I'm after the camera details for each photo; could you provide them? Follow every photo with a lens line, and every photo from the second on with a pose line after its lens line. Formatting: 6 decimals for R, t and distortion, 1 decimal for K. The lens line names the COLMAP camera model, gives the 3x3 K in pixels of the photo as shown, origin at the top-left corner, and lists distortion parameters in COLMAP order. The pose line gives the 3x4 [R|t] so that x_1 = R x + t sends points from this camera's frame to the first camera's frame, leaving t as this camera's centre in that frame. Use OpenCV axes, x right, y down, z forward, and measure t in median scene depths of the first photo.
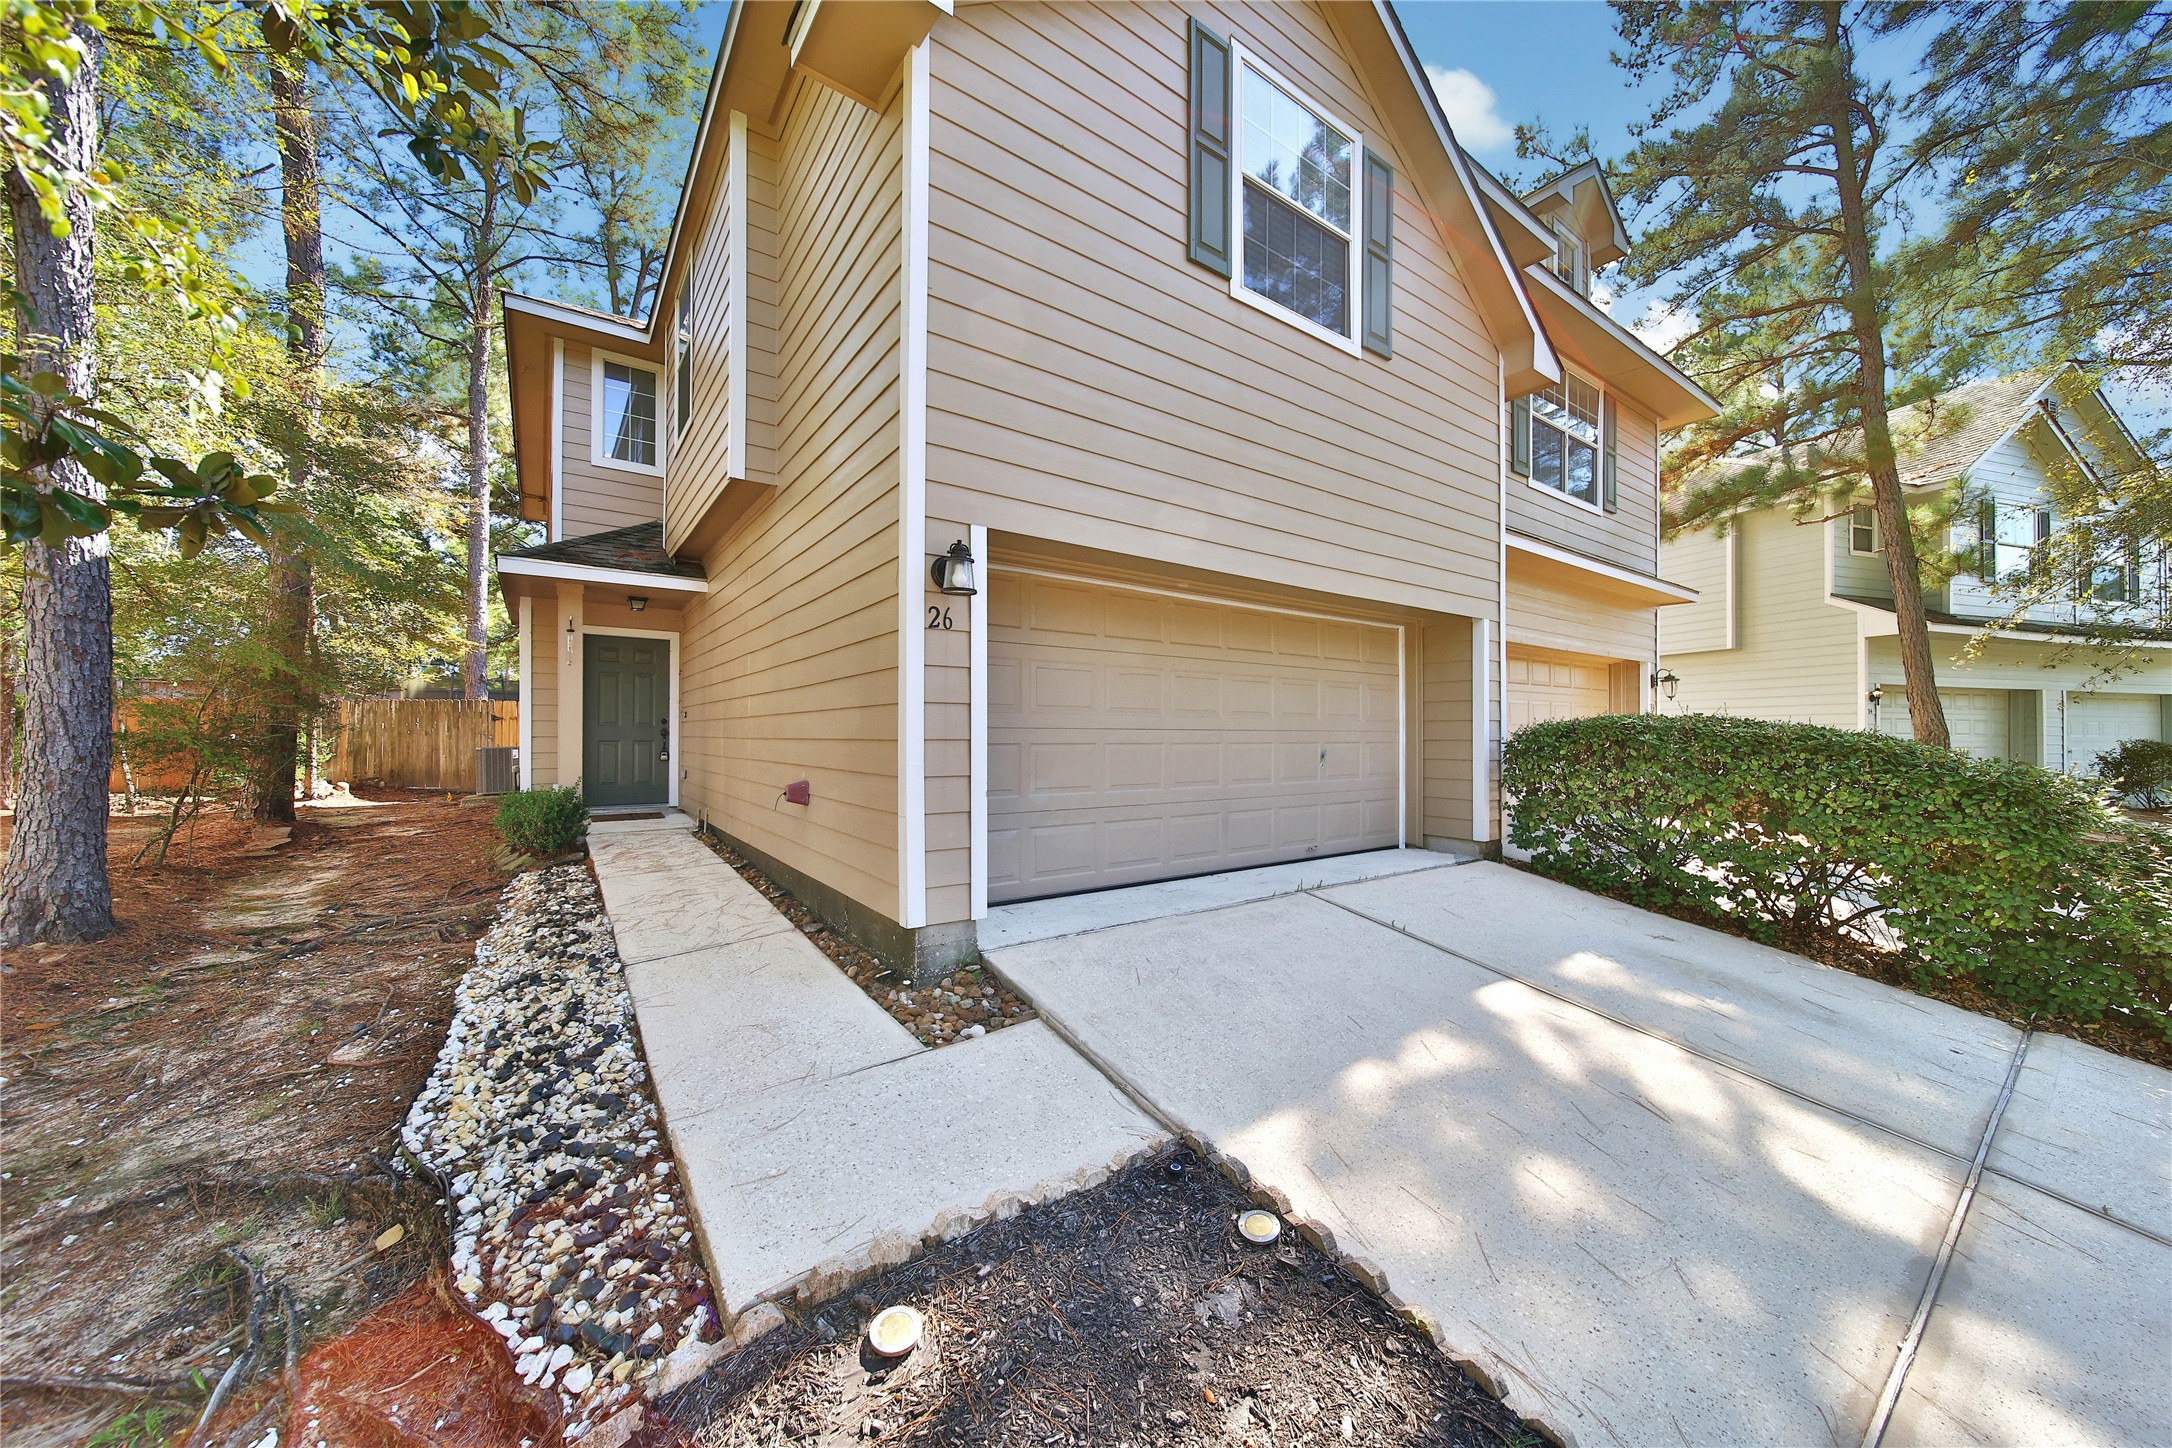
lens RADIAL K [[768.5, 0, 1085.7], [0, 768.5, 742.0], [0, 0, 1]] dist [-0.000520, -0.000064]
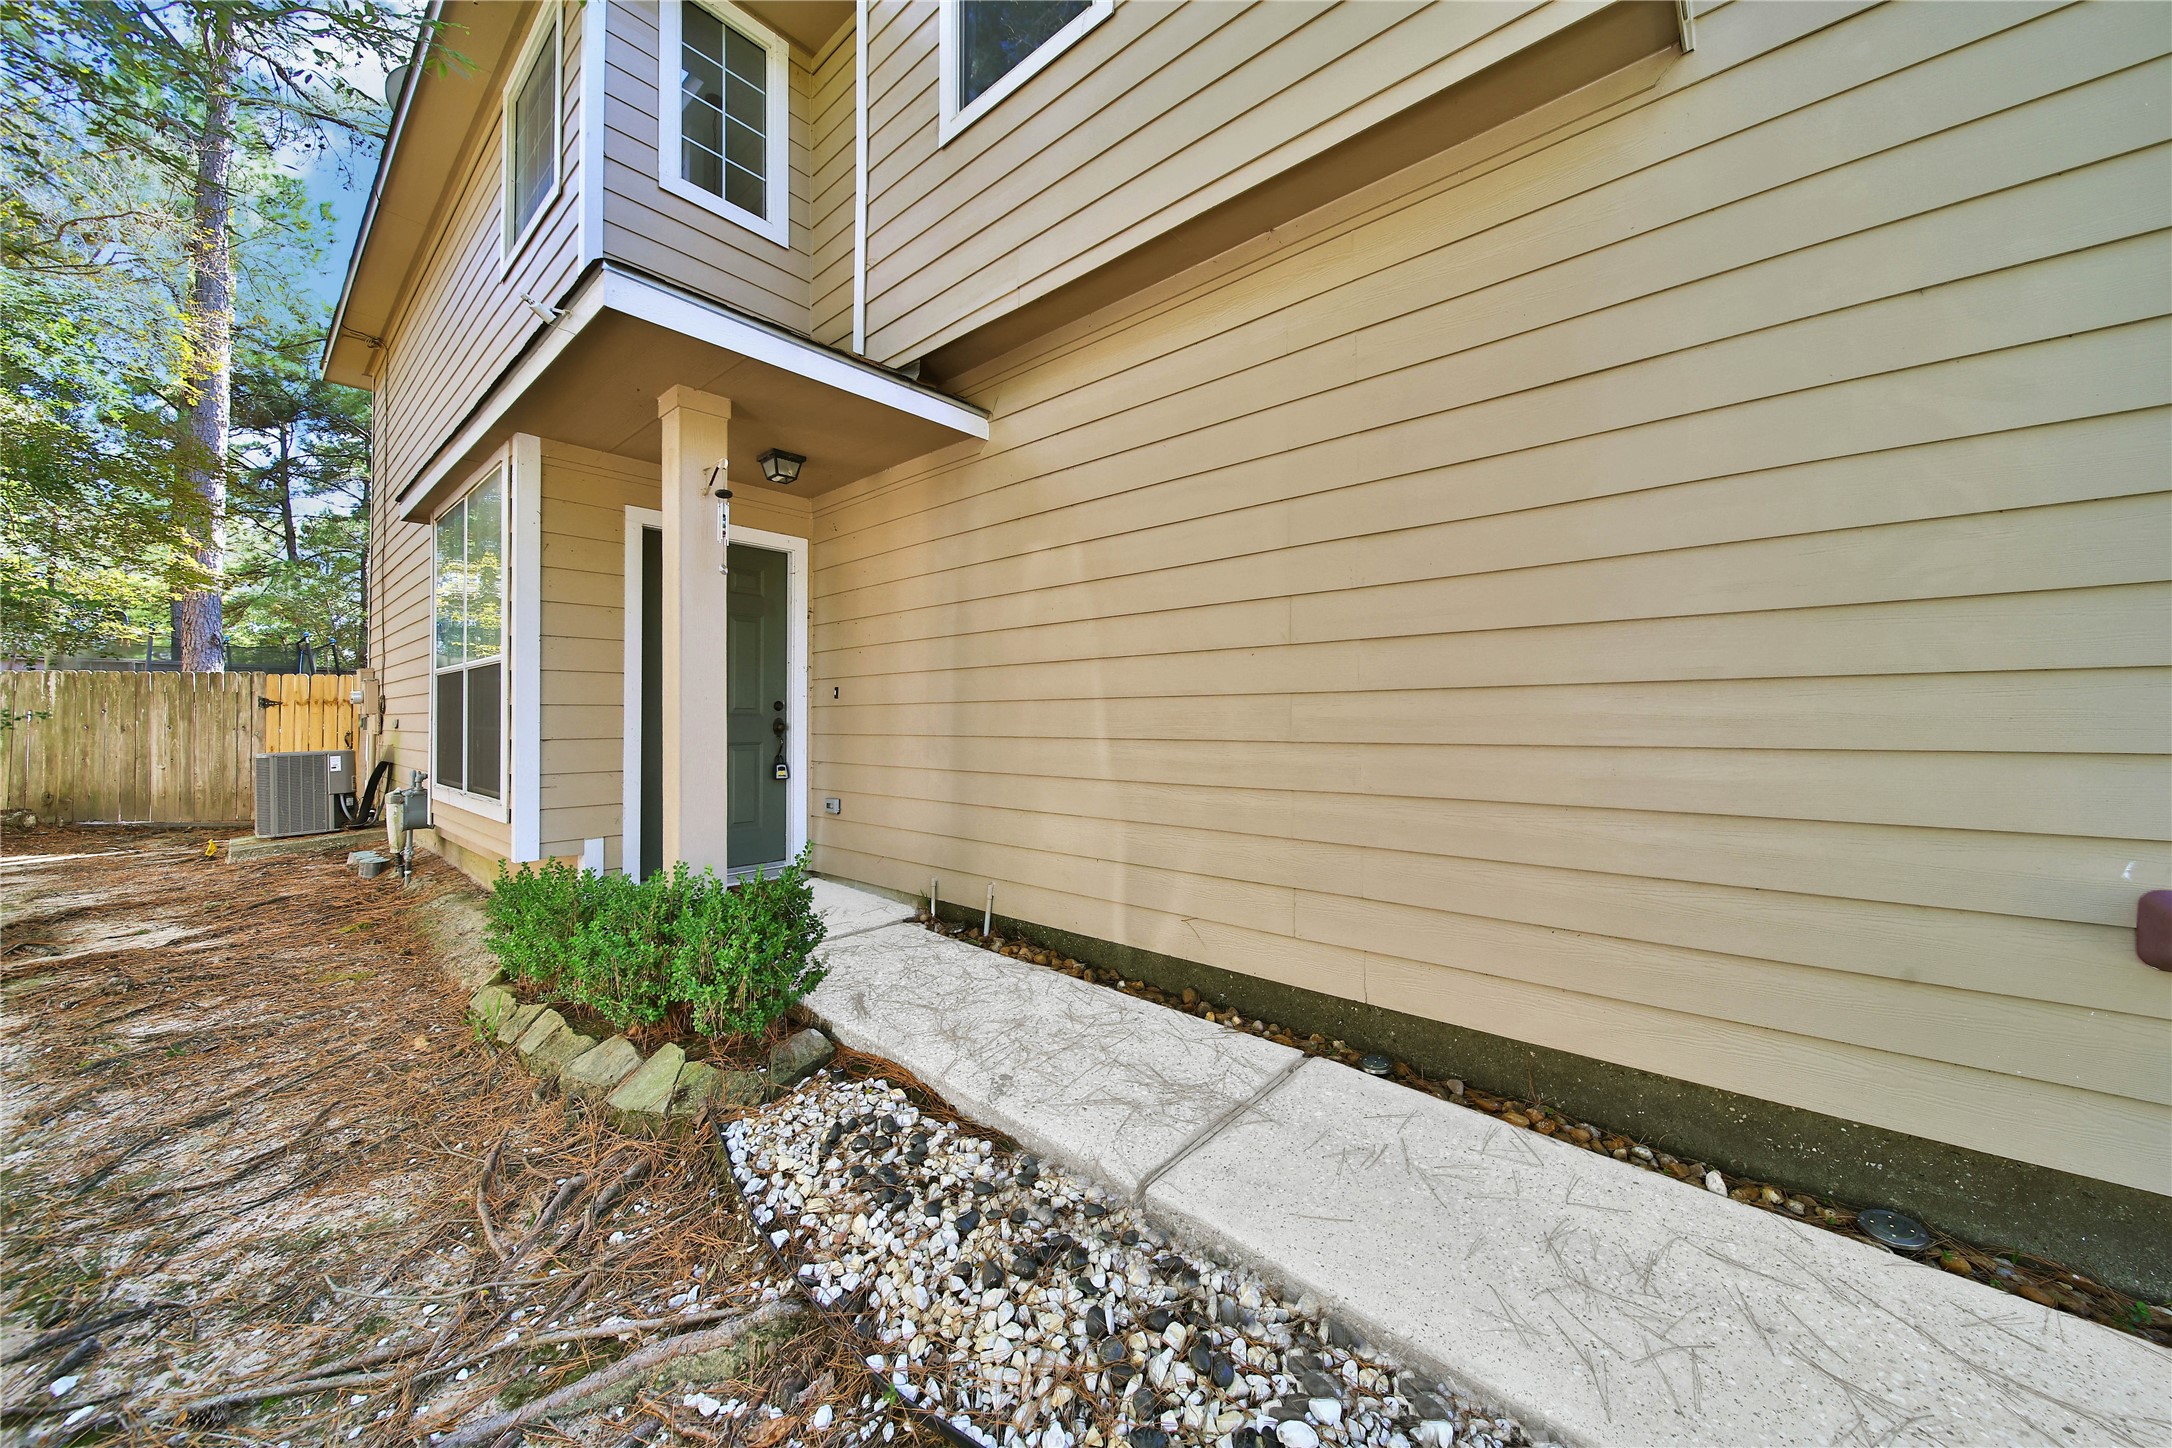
lens RADIAL K [[762.1, 0, 1081.0], [0, 762.1, 719.4], [0, 0, 1]] dist [-0.001581, -0.000343]
pose [[0.972340, -0.013231, 0.233194, -0.287778], [0.013770, 0.999905, -0.000680, -0.008737], [-0.233162, 0.003872, 0.972430, 0.270895]]
